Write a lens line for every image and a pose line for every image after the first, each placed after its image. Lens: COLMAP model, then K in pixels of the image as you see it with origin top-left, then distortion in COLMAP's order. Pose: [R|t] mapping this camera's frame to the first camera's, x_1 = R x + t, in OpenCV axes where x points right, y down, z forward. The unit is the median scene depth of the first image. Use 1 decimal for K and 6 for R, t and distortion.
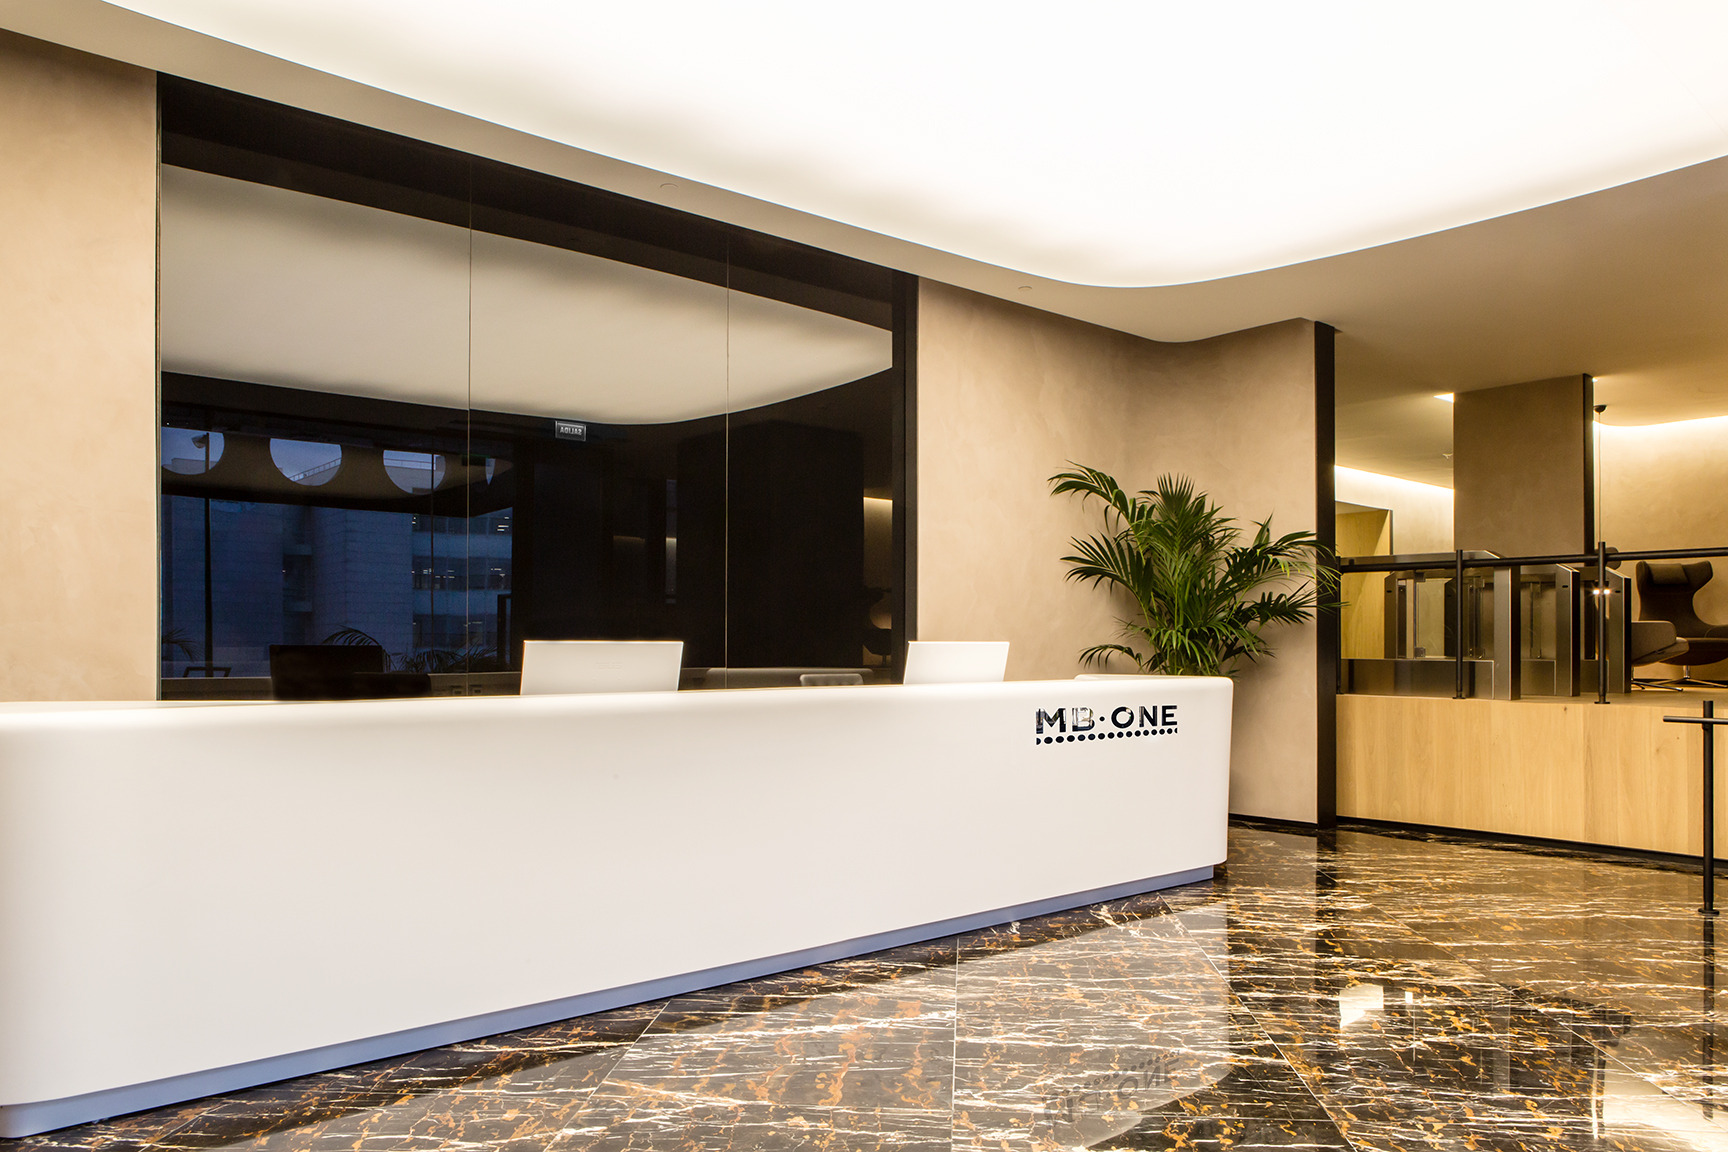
lens RADIAL K [[1212.7, 0, 864.0], [0, 1212.7, 576.0], [0, 0, 1]] dist [-0.004182, 0.000701]
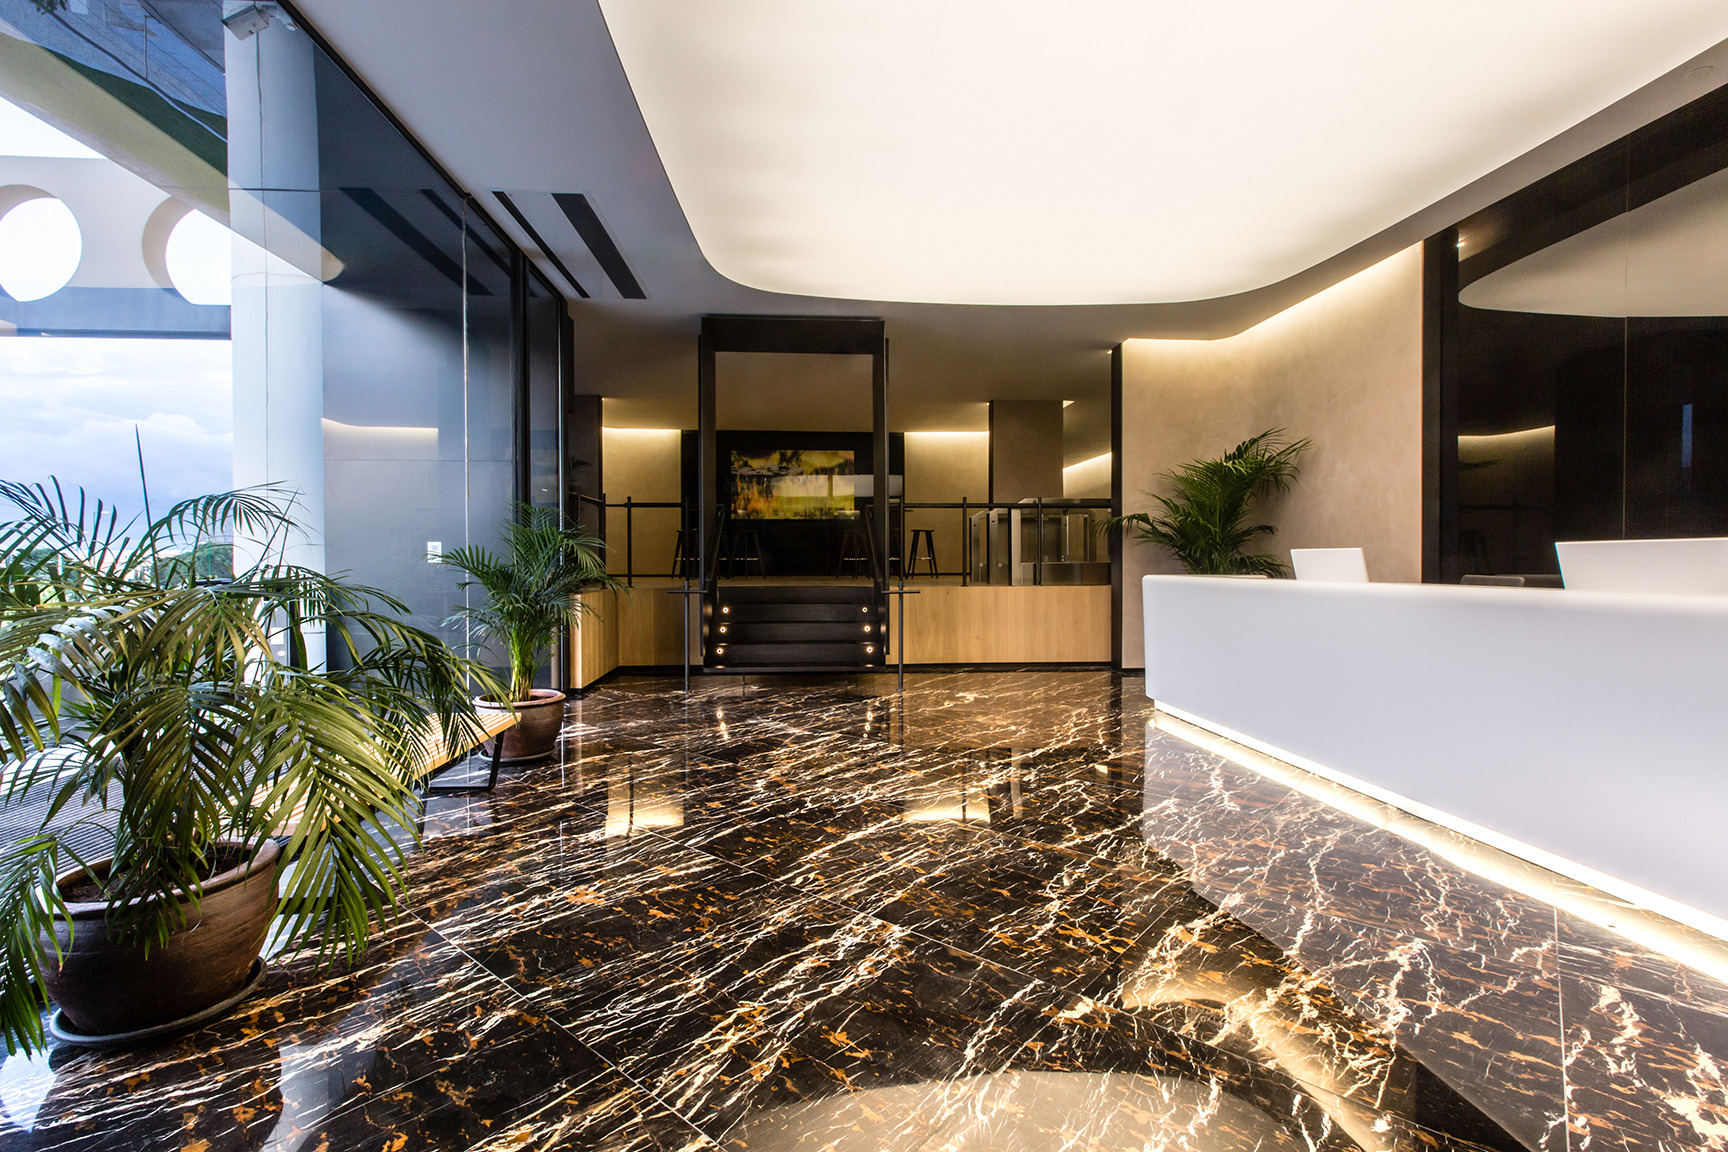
lens RADIAL K [[781.9, 0, 864.0], [0, 781.9, 576.0], [0, 0, 1]] dist [0.000267, -0.000115]
pose [[-0.587500, 0.012297, -0.809130, 1.115869], [0.046168, 0.998765, -0.018344, 0.092016], [0.807906, -0.048133, -0.587343, 1.266610]]
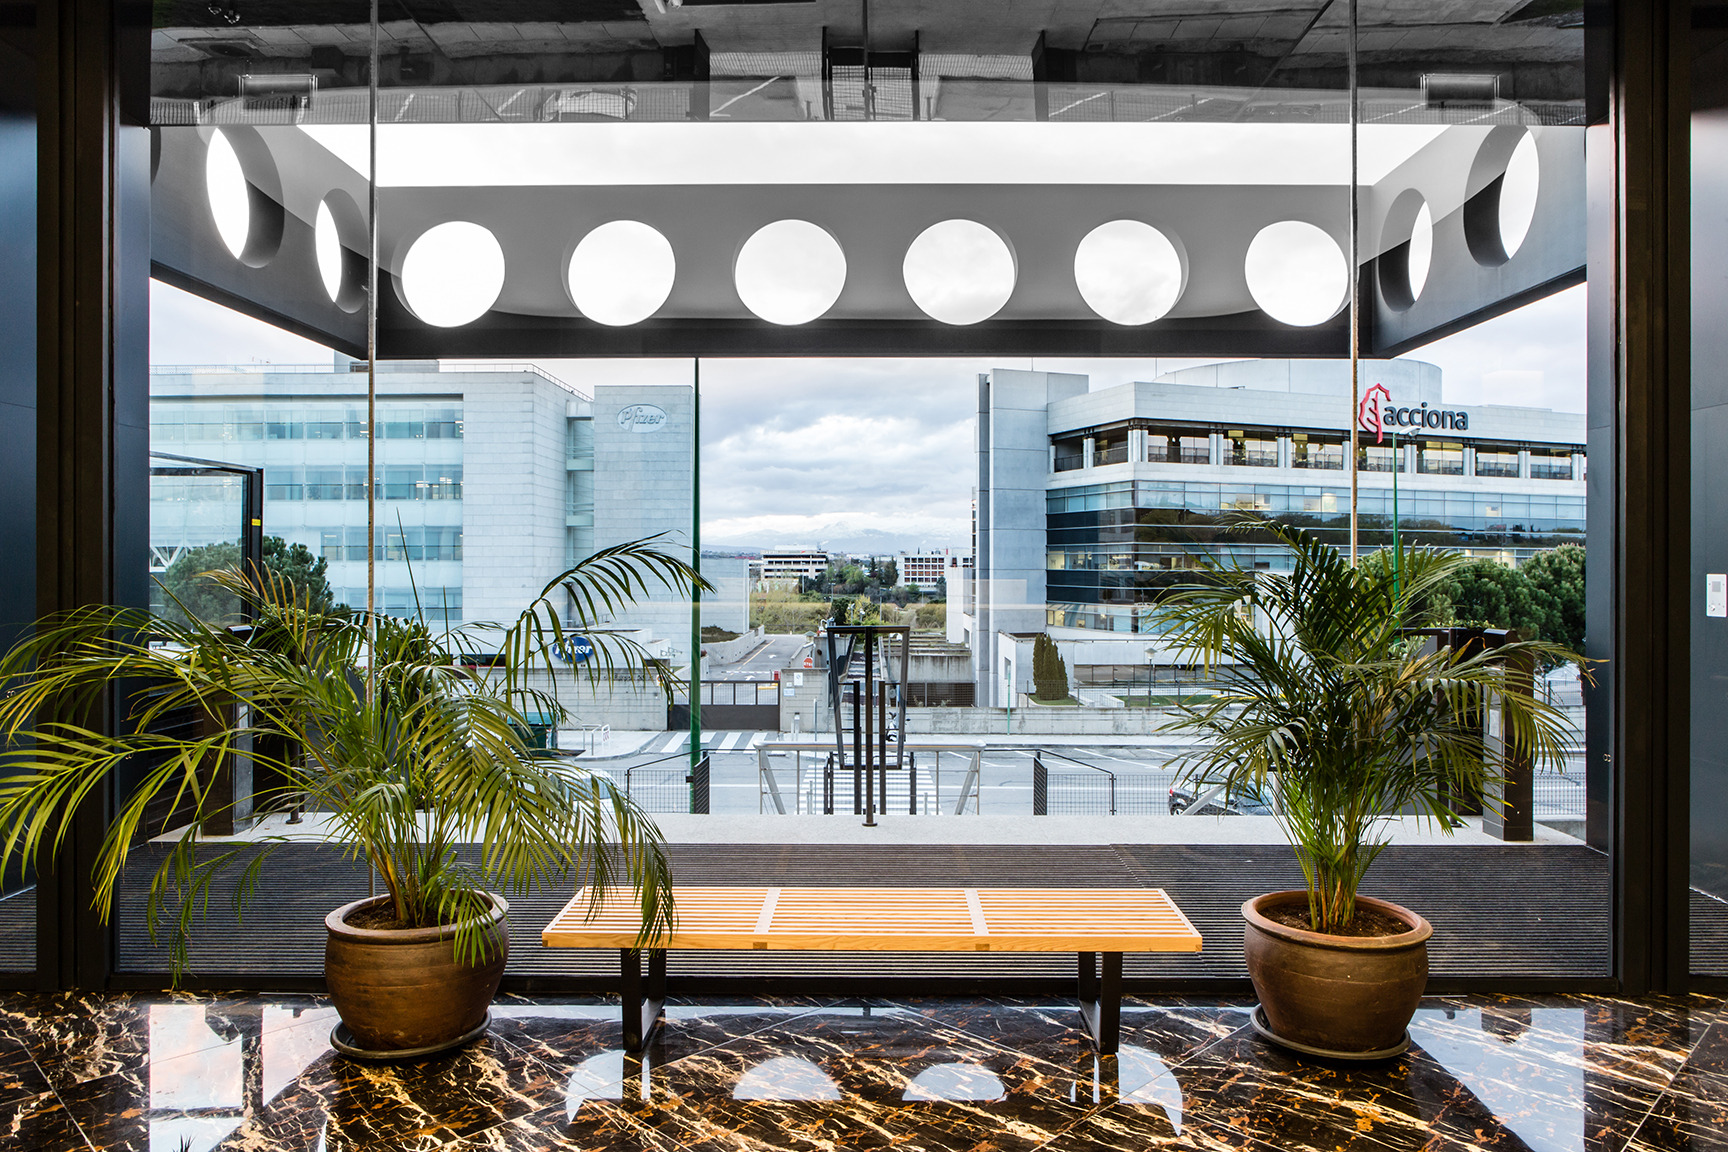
lens RADIAL K [[1212.7, 0, 864.0], [0, 1212.7, 576.0], [0, 0, 1]] dist [-0.004182, 0.000701]
pose [[-0.747121, -0.009960, 0.664613, 0.149358], [-0.040337, 0.998724, -0.030377, 0.031564], [-0.663463, -0.049504, -0.746570, 1.015572]]
